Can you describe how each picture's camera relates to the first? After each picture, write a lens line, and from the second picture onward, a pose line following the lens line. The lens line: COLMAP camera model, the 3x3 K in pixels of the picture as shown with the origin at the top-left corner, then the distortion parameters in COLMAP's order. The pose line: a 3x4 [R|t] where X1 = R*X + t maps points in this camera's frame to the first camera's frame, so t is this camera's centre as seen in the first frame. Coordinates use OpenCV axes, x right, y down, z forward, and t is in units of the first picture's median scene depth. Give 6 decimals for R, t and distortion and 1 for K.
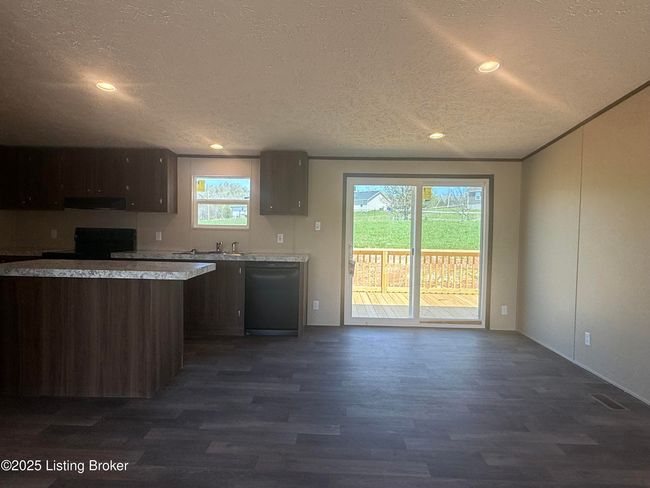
lens RADIAL K [[401.5, 0, 325.0], [0, 401.5, 244.0], [0, 0, 1]] dist [-0.001050, 0.002104]
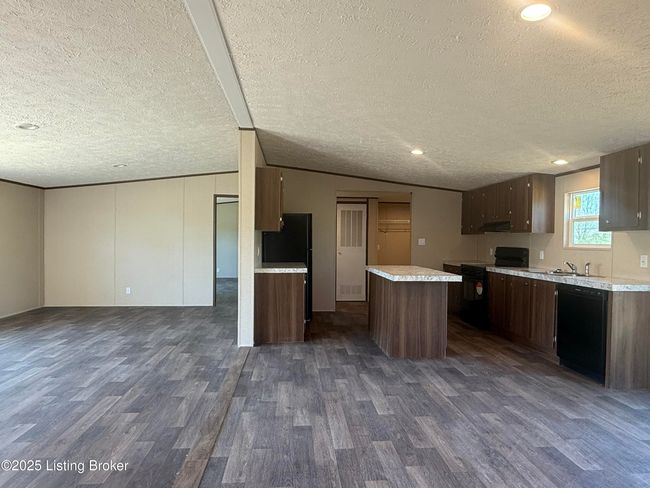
lens RADIAL K [[401.5, 0, 325.0], [0, 401.5, 244.0], [0, 0, 1]] dist [-0.001050, 0.002104]
pose [[0.112105, -0.006069, -0.993678, 0.581558], [-0.049626, 0.998699, -0.011698, -0.008273], [0.992456, 0.050624, 0.111658, 0.320546]]
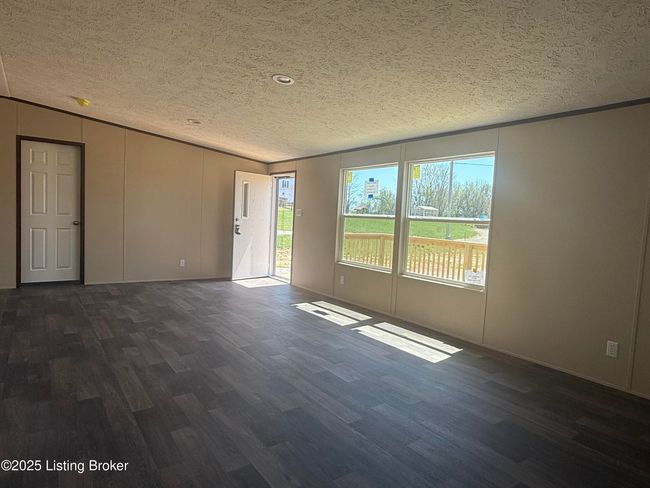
lens RADIAL K [[401.5, 0, 325.0], [0, 401.5, 244.0], [0, 0, 1]] dist [-0.001050, 0.002104]
pose [[-0.602954, -0.102409, 0.791176, -0.855437], [-0.027464, 0.993803, 0.107707, -0.014162], [-0.797303, 0.043214, -0.602030, 0.188311]]
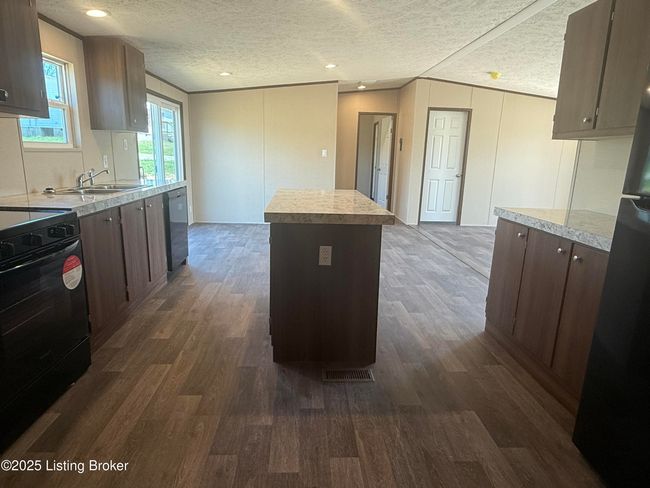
lens RADIAL K [[401.5, 0, 325.0], [0, 401.5, 244.0], [0, 0, 1]] dist [-0.001050, 0.002104]
pose [[-0.085306, -0.239705, 0.967091, -0.907683], [0.006861, 0.970465, 0.241146, -0.042586], [-0.996331, 0.027207, -0.081142, 0.663336]]
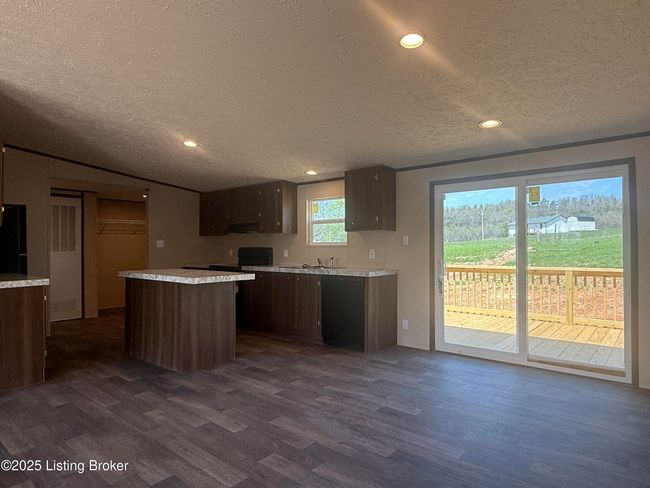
lens RADIAL K [[399.7, 0, 321.2], [0, 399.7, 244.4], [0, 0, 1]] dist [-0.000339, -0.000638]
pose [[0.778102, -0.025623, -0.627615, 0.424112], [-0.006730, 0.998770, -0.049120, 0.012272], [0.628102, 0.042444, 0.776973, 0.141302]]
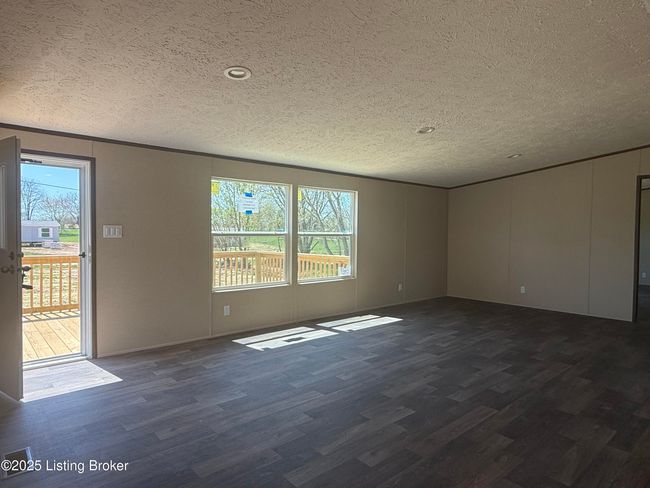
lens RADIAL K [[401.5, 0, 325.0], [0, 401.5, 244.0], [0, 0, 1]] dist [-0.001050, 0.002104]
pose [[-0.734276, -0.004809, -0.678834, 0.473690], [-0.050108, 0.997631, 0.047134, -0.006294], [0.676999, 0.068624, -0.732777, 0.316008]]
